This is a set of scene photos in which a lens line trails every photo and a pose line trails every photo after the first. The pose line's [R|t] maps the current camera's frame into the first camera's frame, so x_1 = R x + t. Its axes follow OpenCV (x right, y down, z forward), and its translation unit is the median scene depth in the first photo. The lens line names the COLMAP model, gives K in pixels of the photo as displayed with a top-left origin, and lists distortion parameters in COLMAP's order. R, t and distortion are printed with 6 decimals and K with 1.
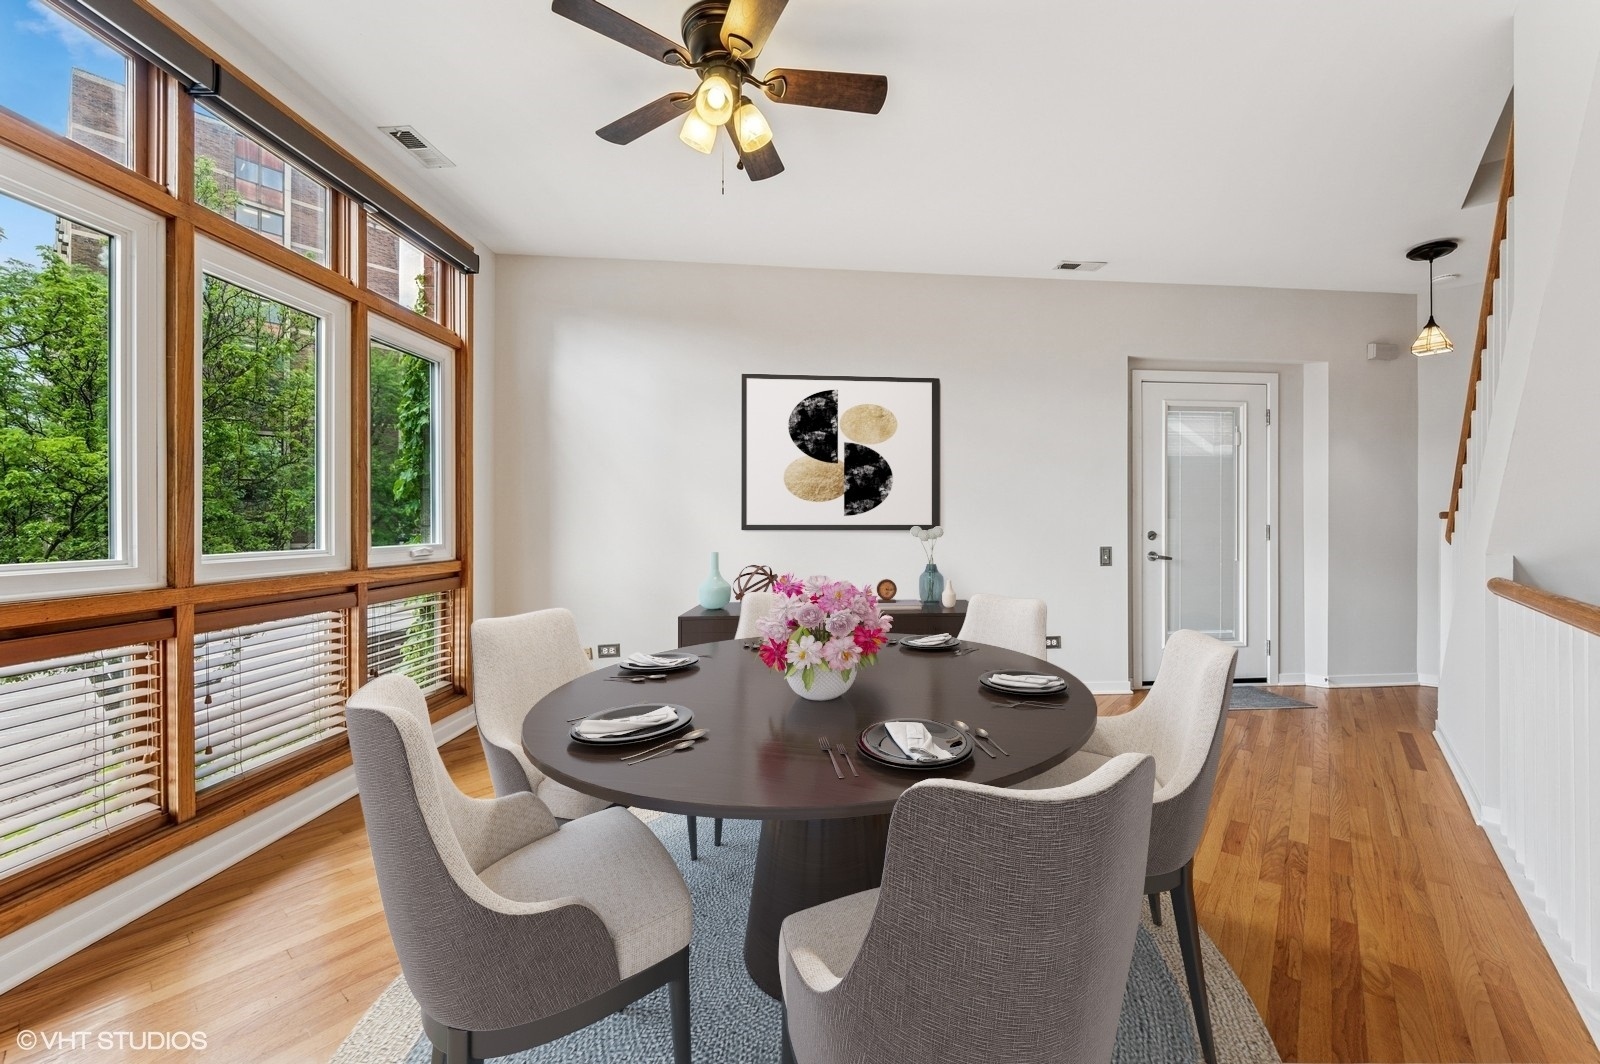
lens RADIAL K [[634.6, 0, 797.2], [0, 634.6, 530.4], [0, 0, 1]] dist [0.000610, 0.000081]
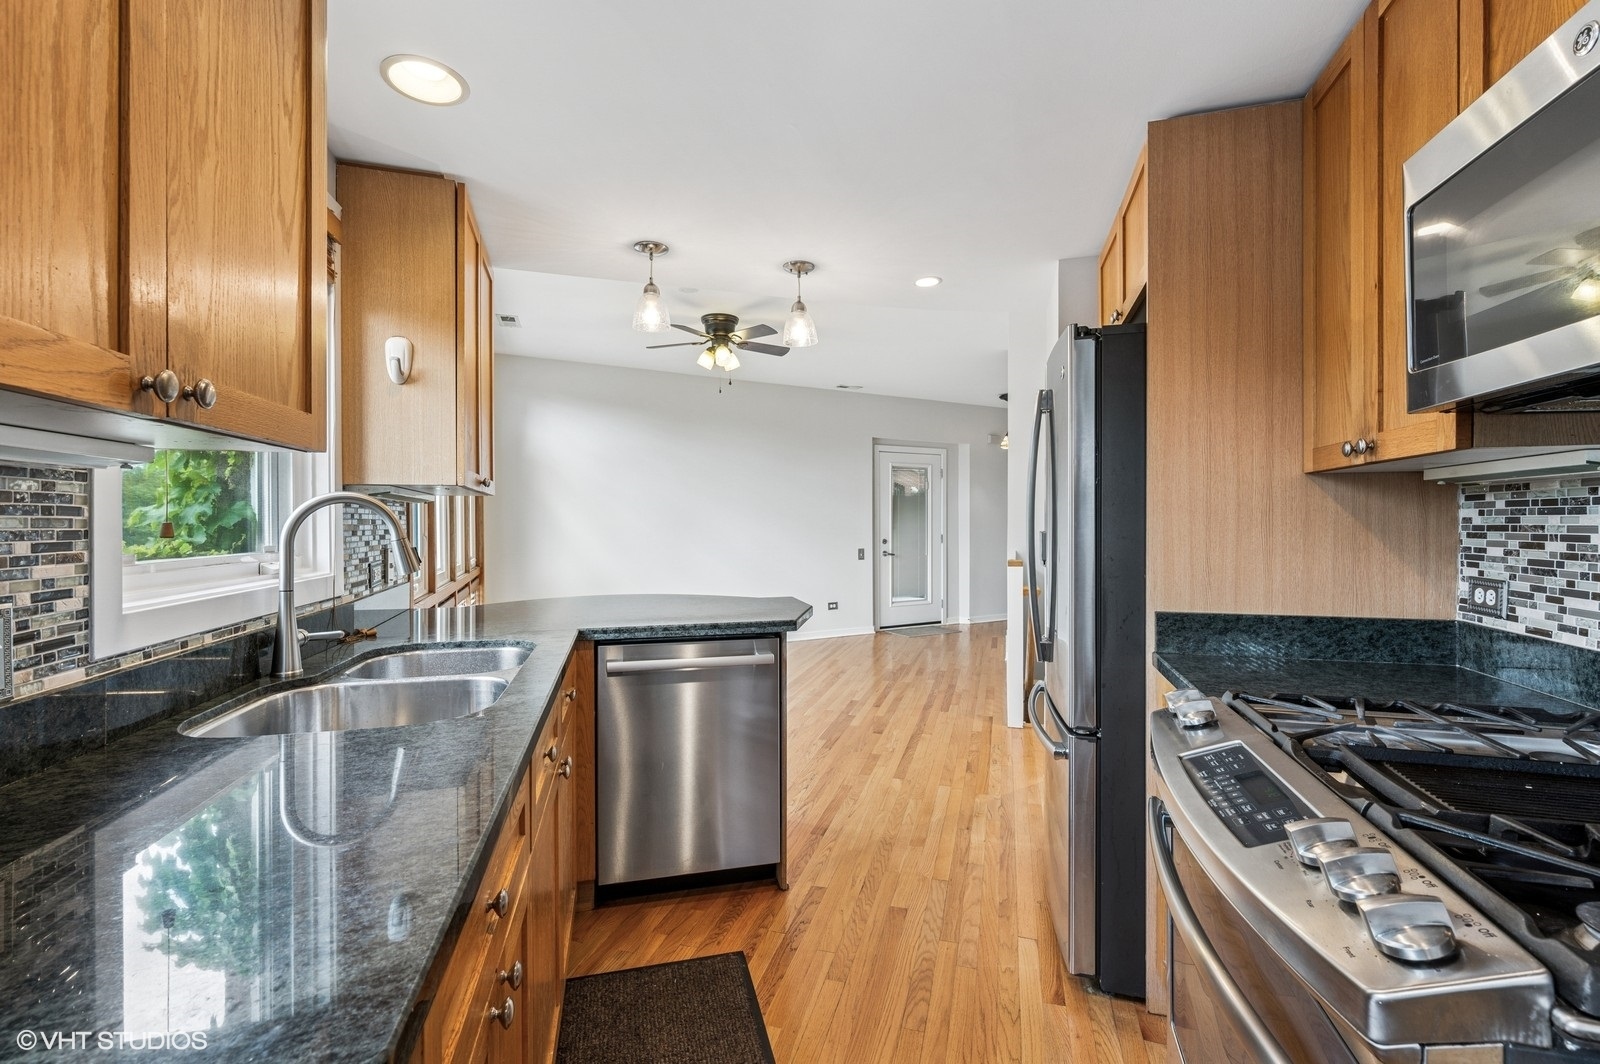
lens RADIAL K [[659.3, 0, 800.5], [0, 659.3, 531.5], [0, 0, 1]] dist [-0.000041, -0.000001]
pose [[0.920353, -0.006161, 0.391039, -0.350871], [0.006523, 0.999979, 0.000403, -0.021304], [-0.391033, 0.002180, 0.920374, -0.555159]]
